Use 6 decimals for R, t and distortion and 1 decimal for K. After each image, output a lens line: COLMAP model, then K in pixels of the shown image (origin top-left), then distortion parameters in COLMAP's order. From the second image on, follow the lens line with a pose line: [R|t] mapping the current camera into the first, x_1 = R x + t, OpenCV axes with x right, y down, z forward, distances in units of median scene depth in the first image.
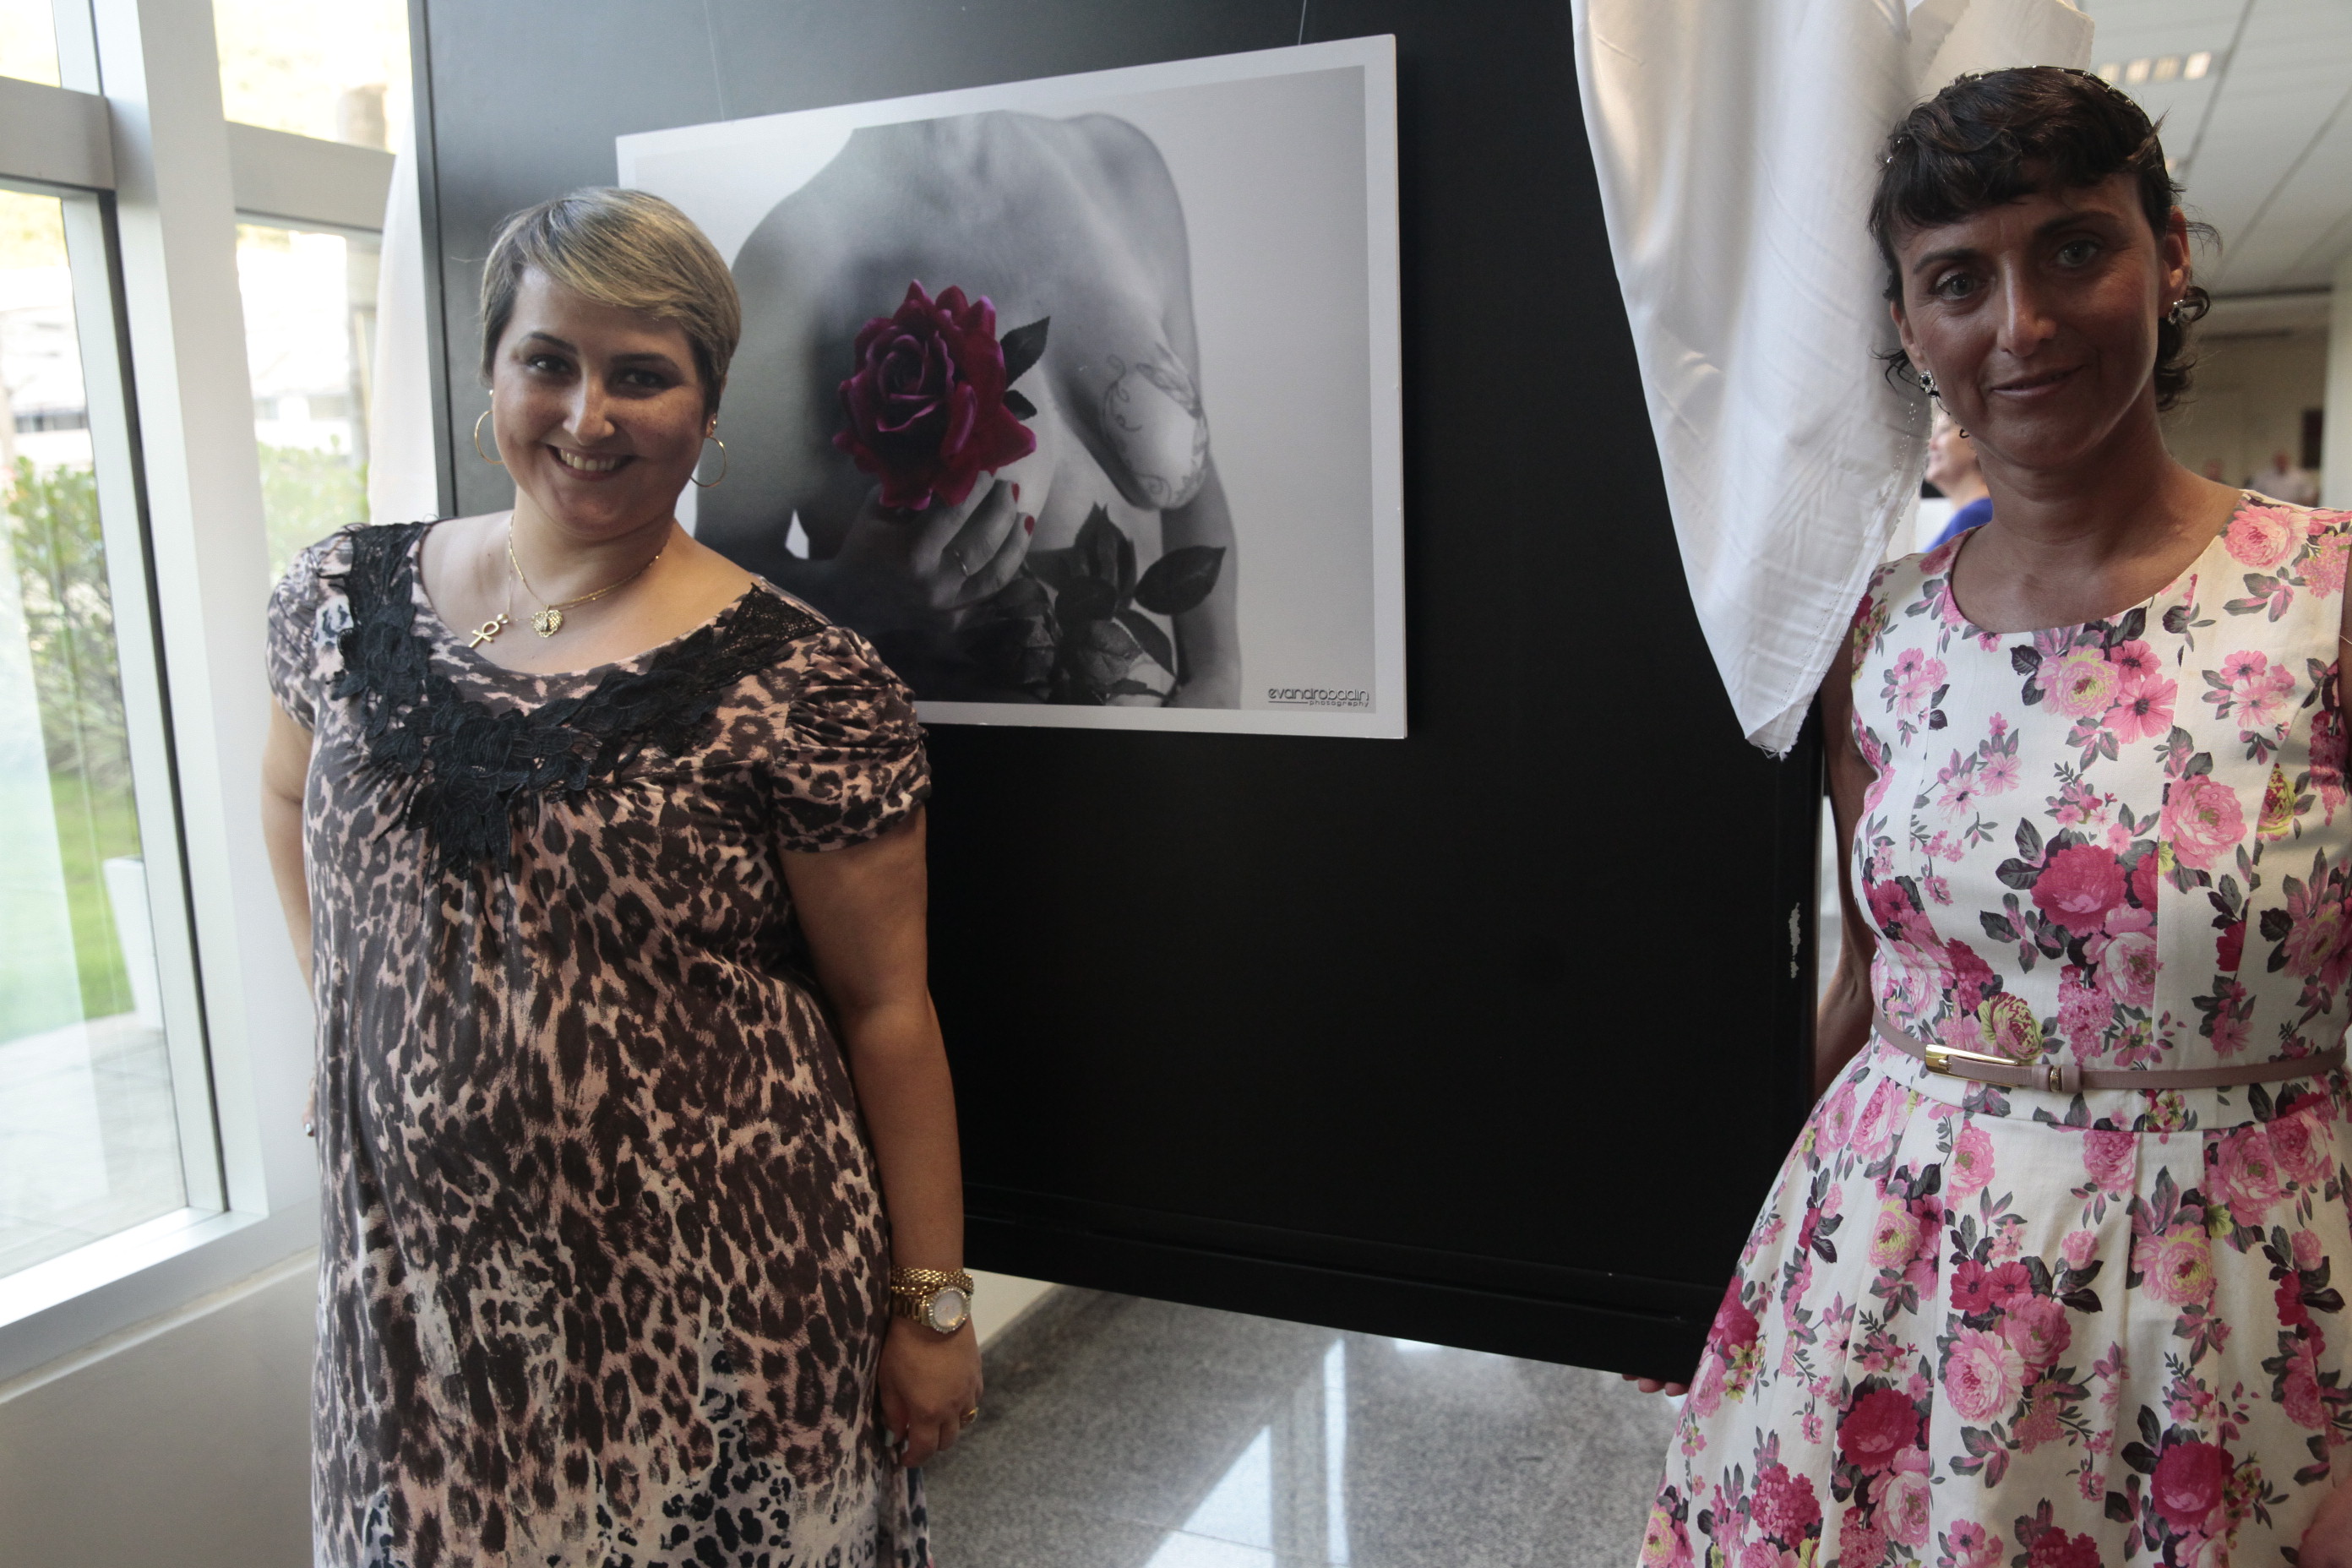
lens RADIAL K [[1946.1, 0, 1176.0], [0, 1946.1, 784.0], [0, 0, 1]] dist [-0.064586, 0.080057]
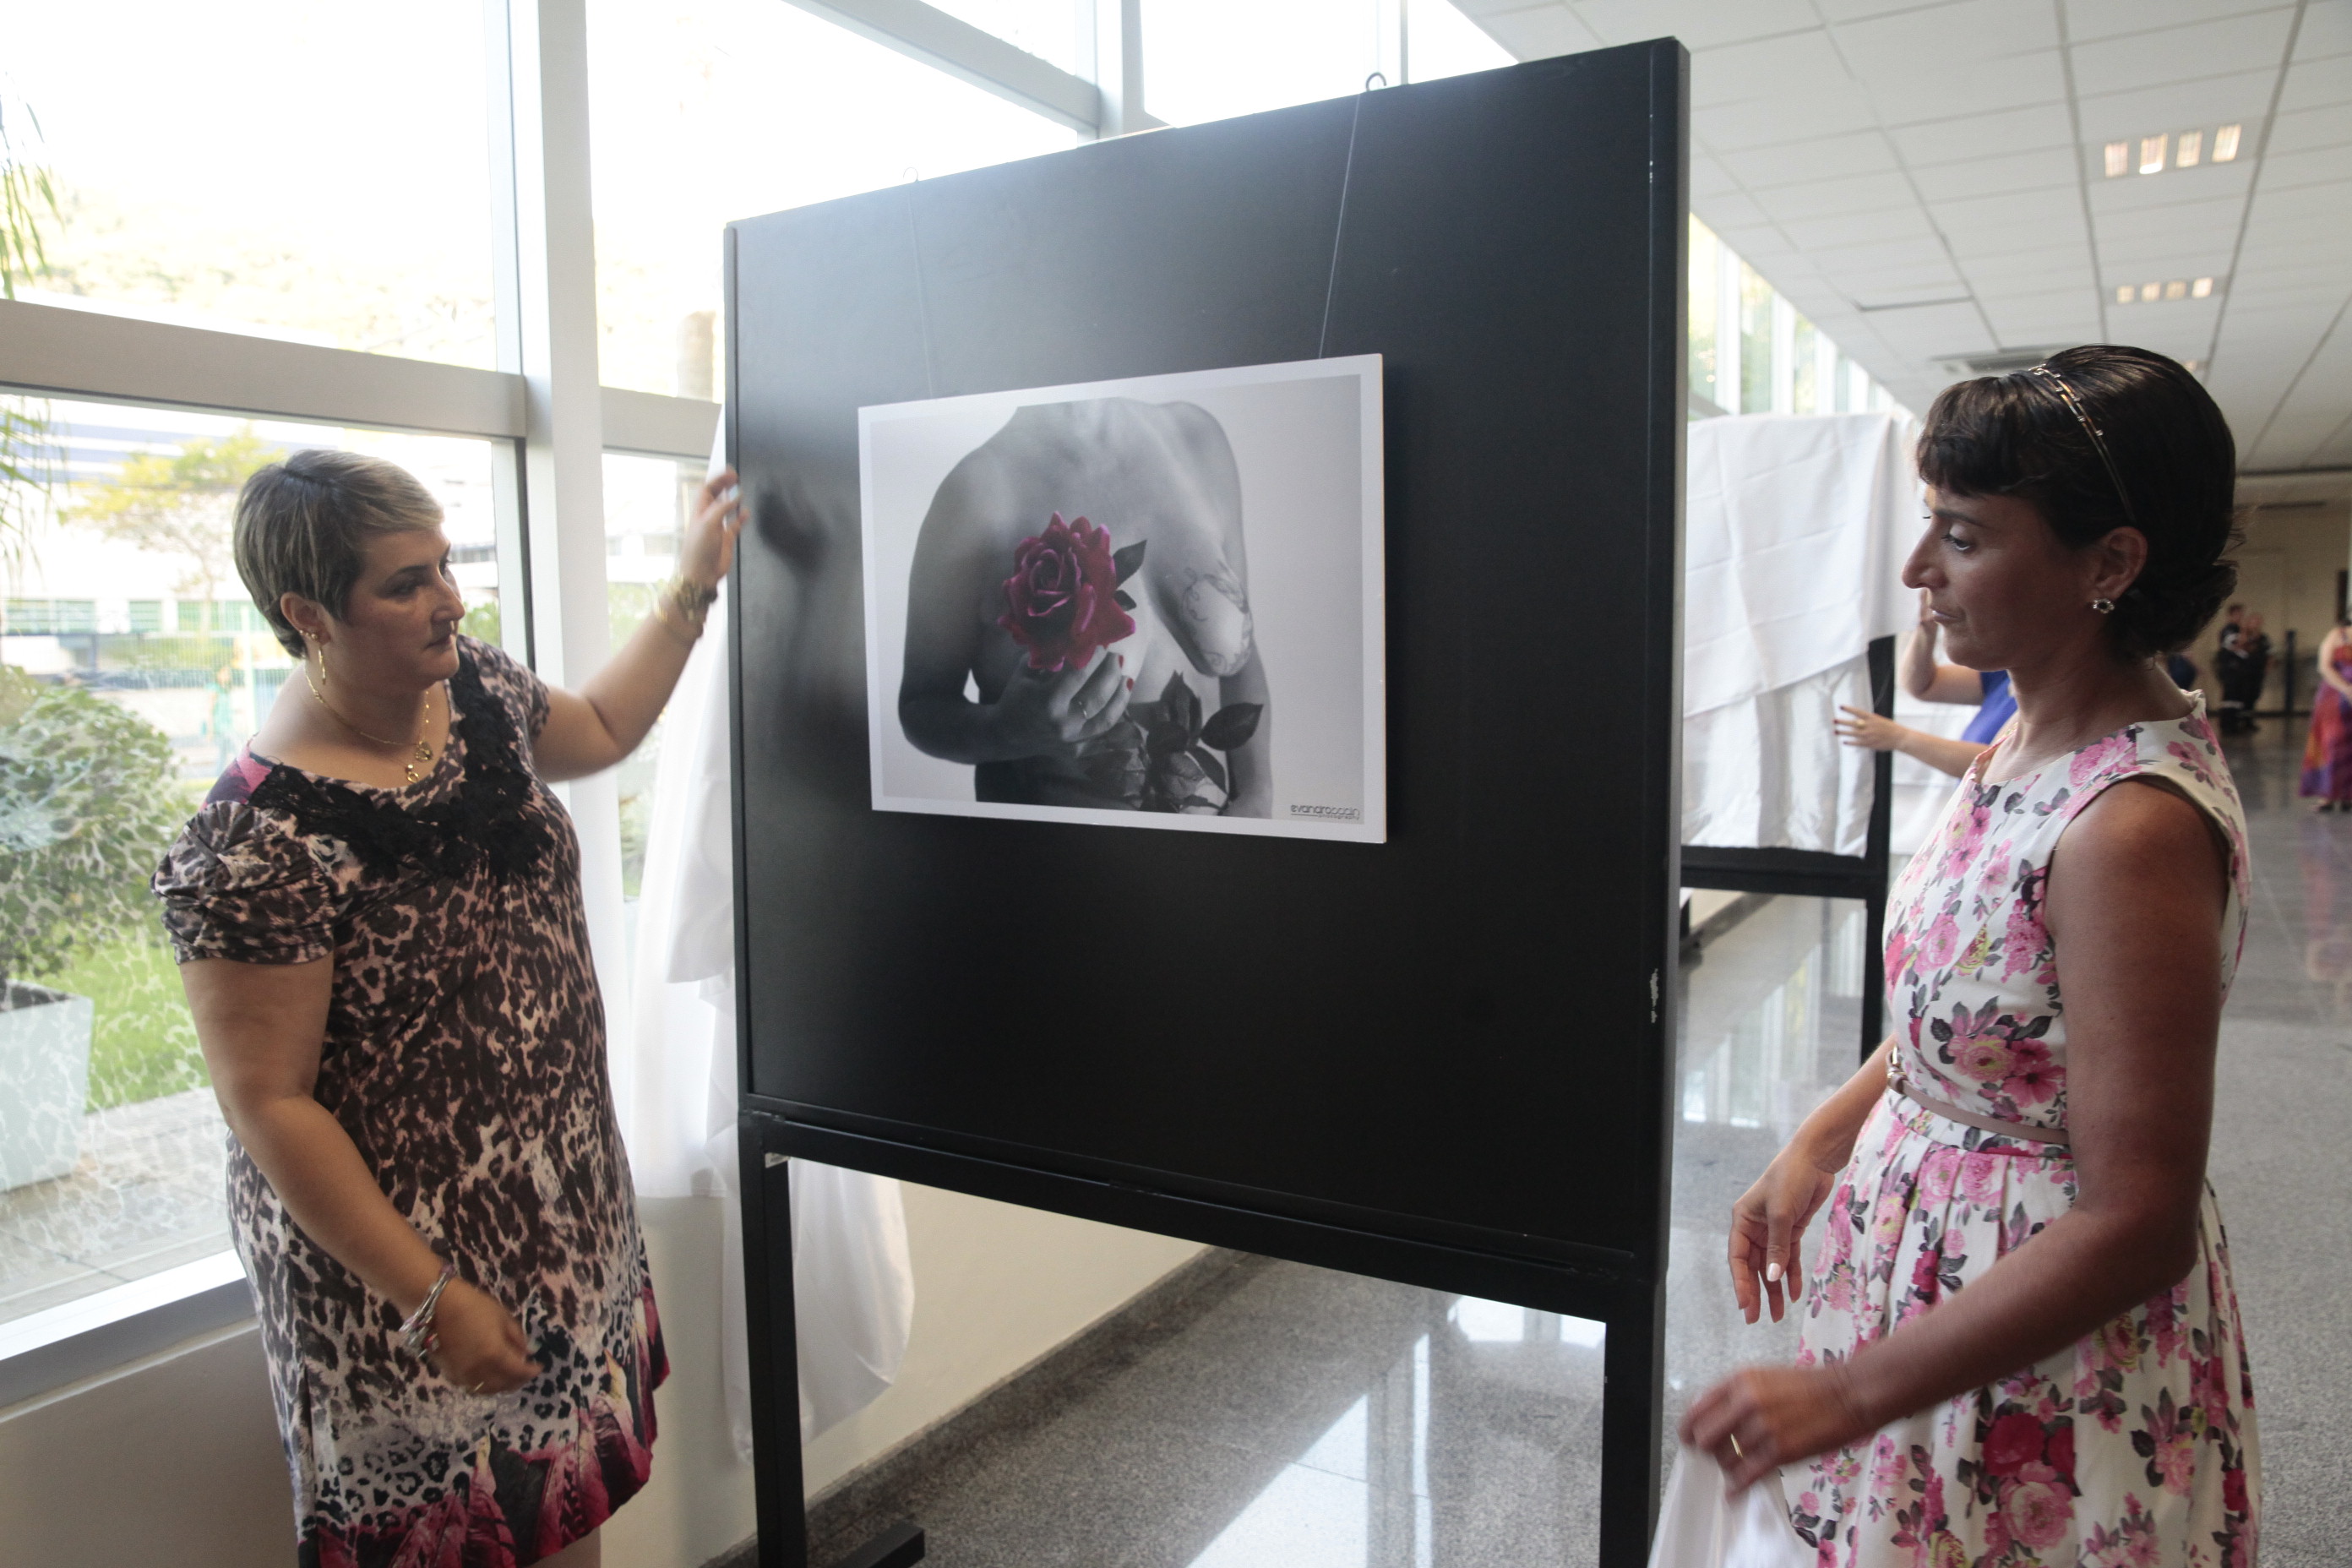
lens RADIAL K [[1684.4, 0, 1186.3], [0, 1684.4, 782.5], [0, 0, 1]] dist [-0.105755, 0.083744]
pose [[0.994502, 0.025364, -0.101596, 0.091948], [-0.030588, 0.998271, -0.050197, -0.001619], [0.100148, 0.053029, 0.993558, -0.211085]]
